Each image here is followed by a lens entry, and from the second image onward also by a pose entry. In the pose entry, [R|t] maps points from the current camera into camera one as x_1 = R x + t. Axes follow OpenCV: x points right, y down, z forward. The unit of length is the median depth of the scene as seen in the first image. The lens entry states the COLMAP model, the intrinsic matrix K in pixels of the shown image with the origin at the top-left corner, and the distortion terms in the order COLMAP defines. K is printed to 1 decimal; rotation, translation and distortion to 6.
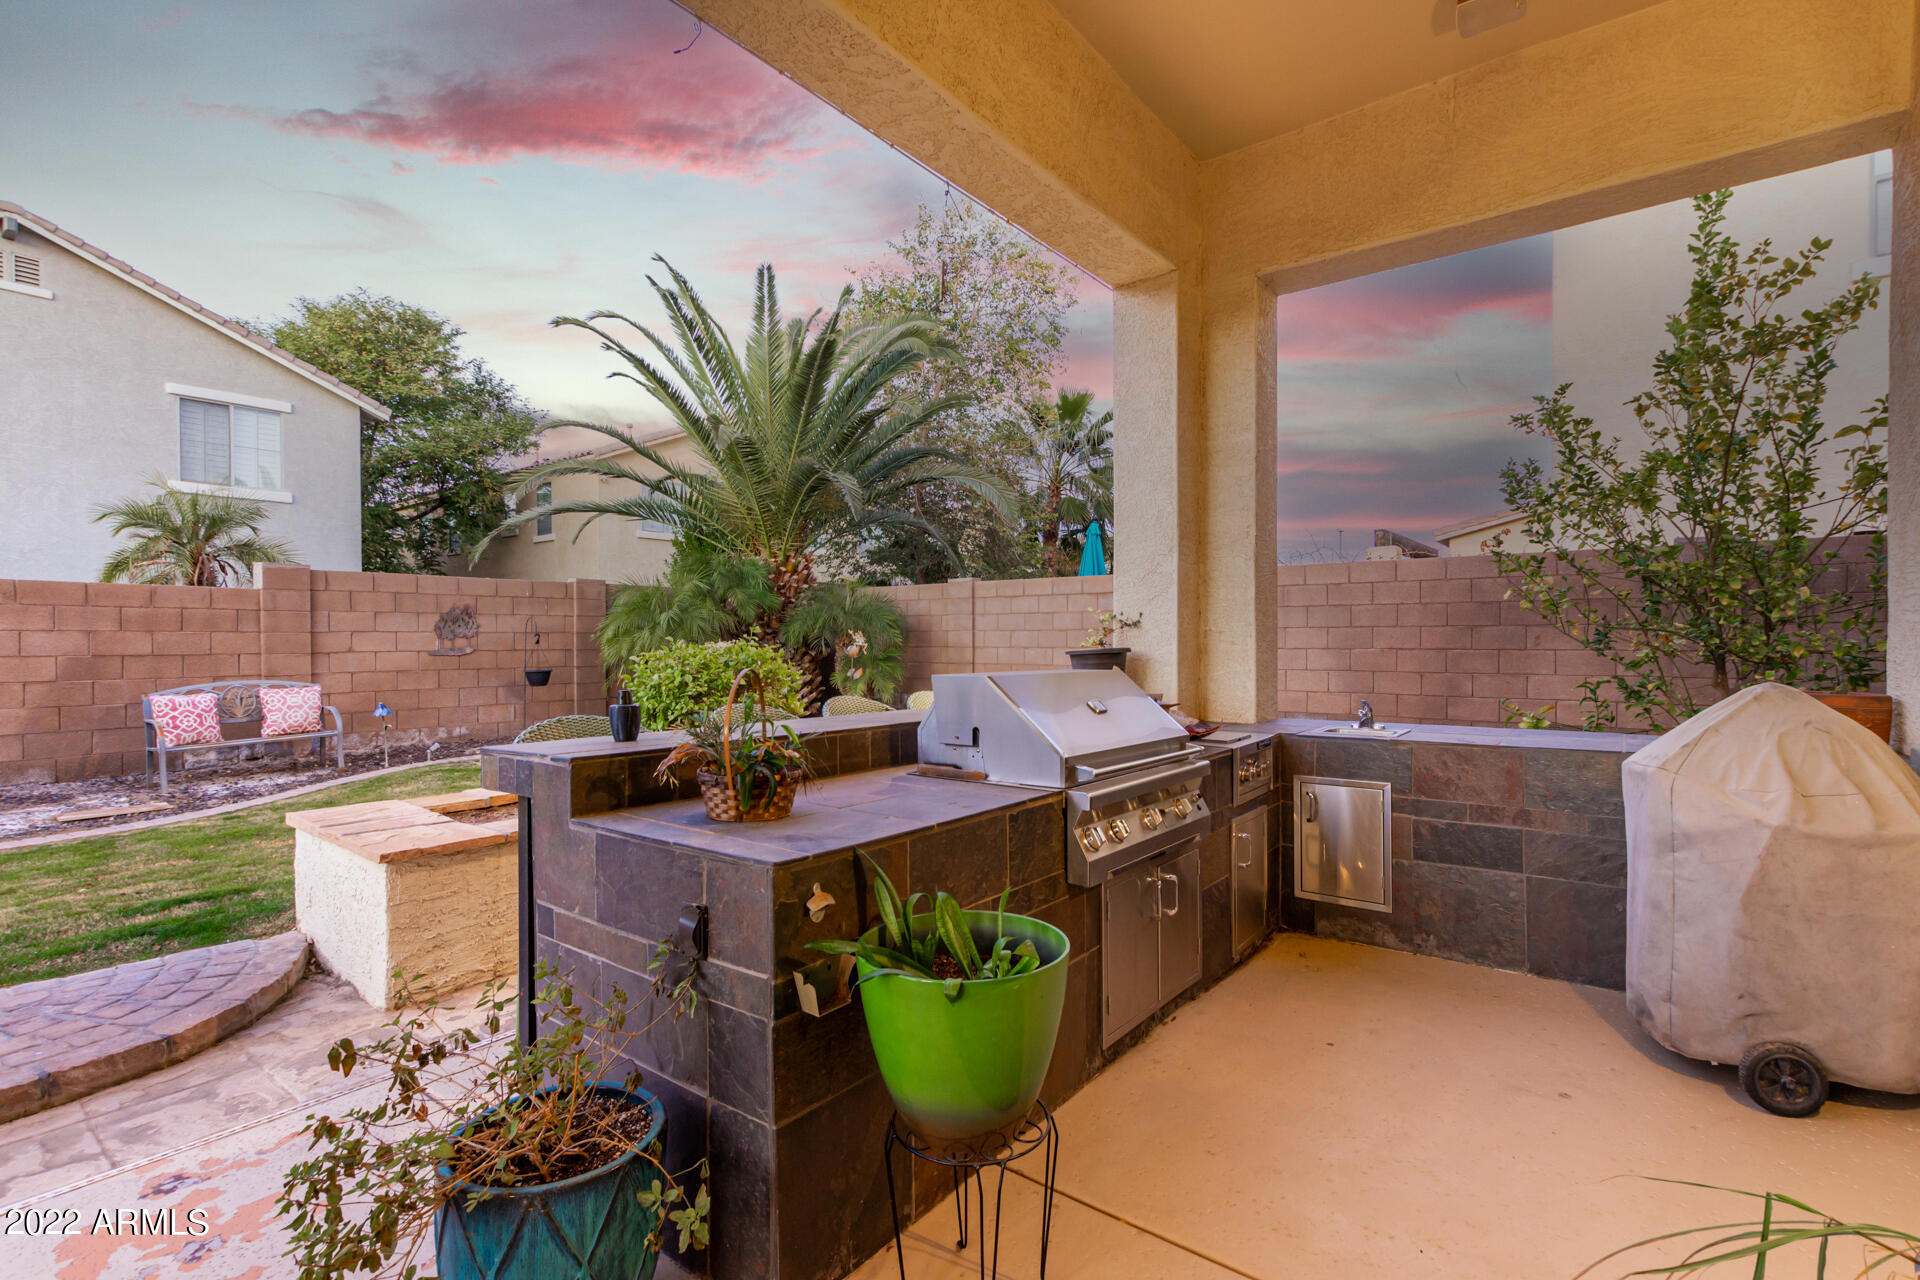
lens RADIAL K [[885.4, 0, 962.9], [0, 885.4, 642.8], [0, 0, 1]] dist [0.000616, -0.000117]
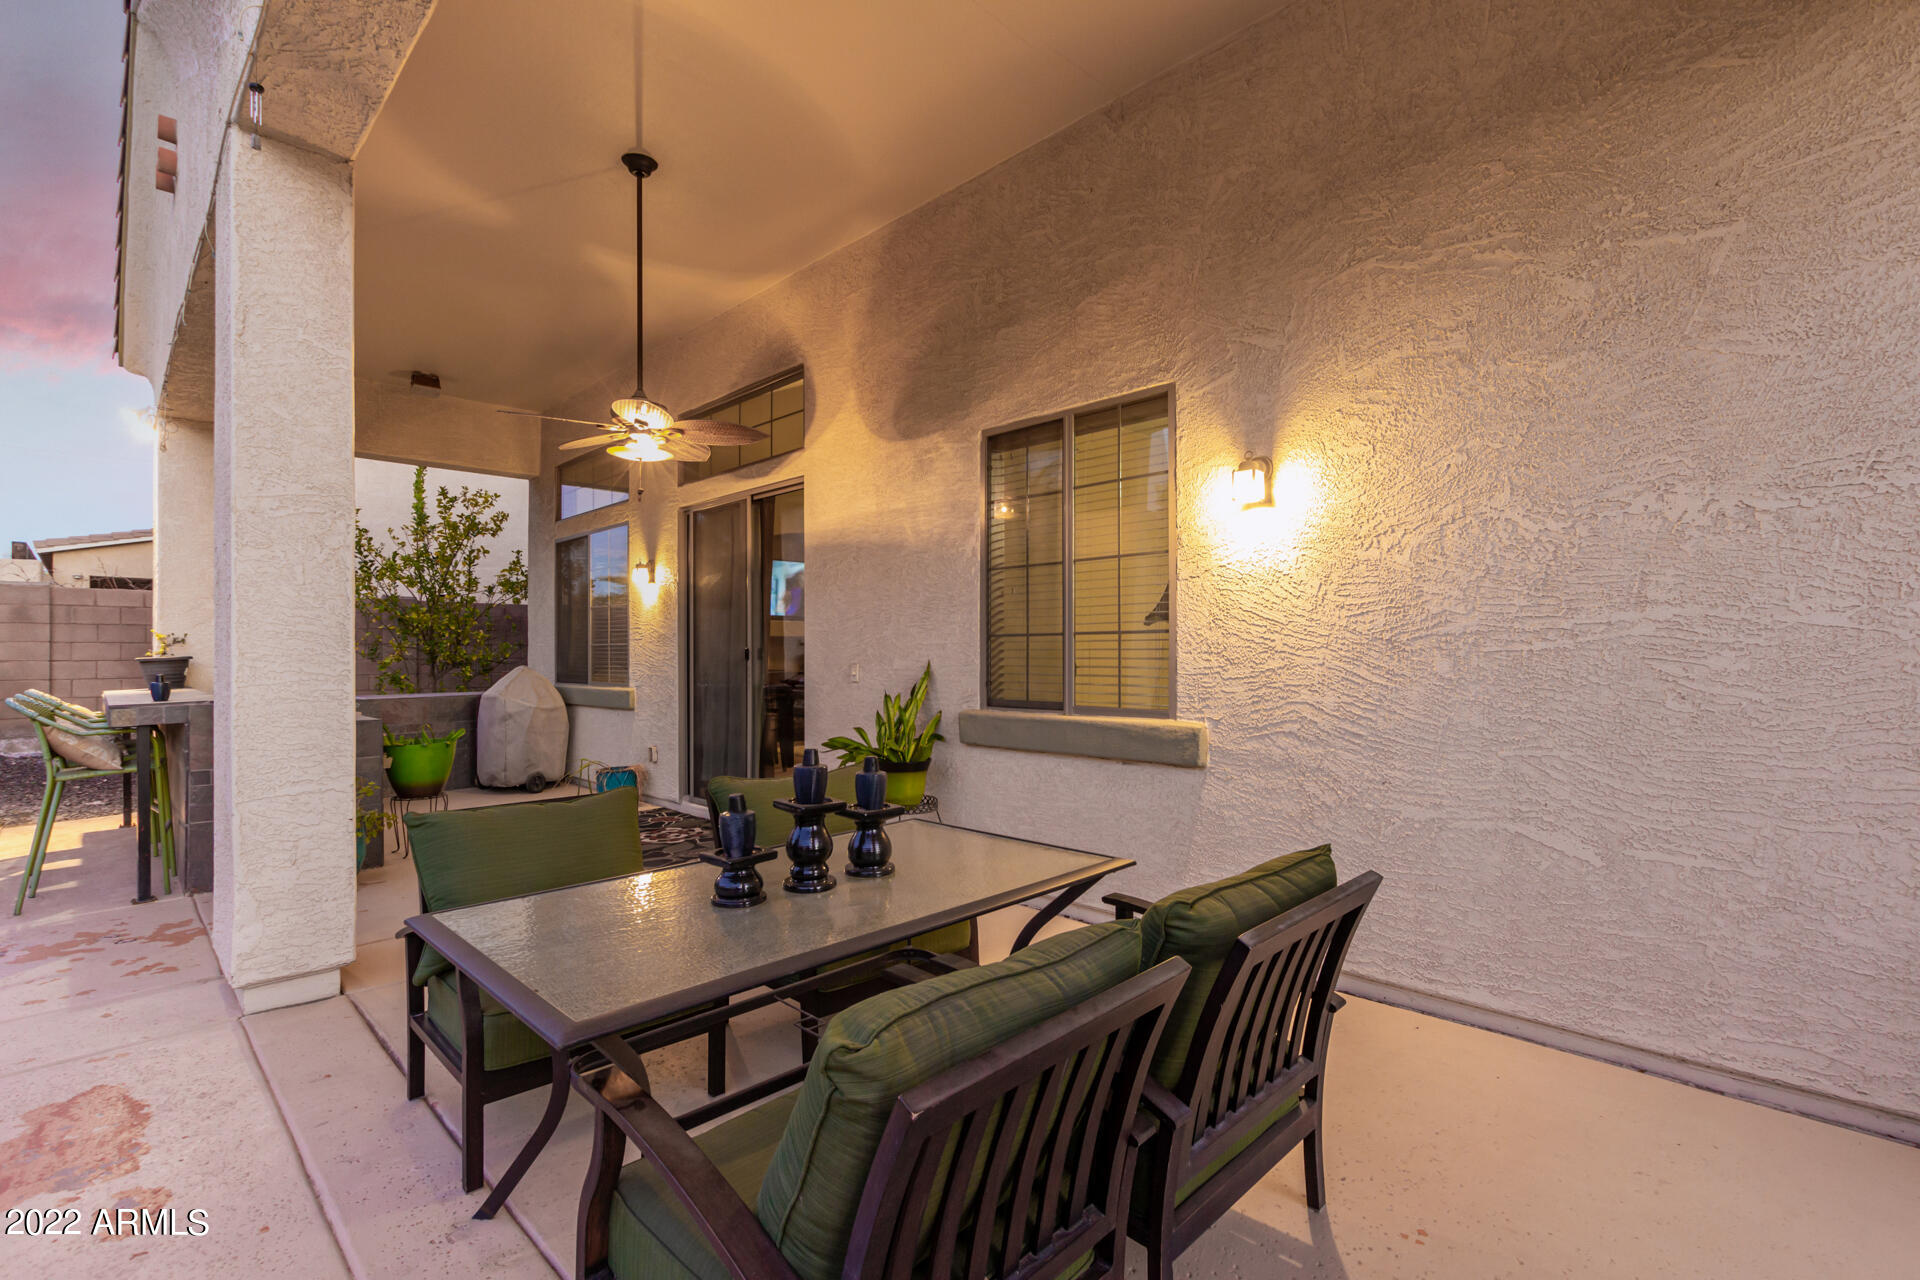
lens RADIAL K [[885.4, 0, 962.2], [0, 885.4, 640.9], [0, 0, 1]] dist [0.000616, -0.000117]
pose [[0.127451, 0.005835, 0.991828, -2.048330], [0.008671, 0.999938, -0.006997, -0.003733], [-0.991807, 0.009492, 0.127392, -0.960154]]
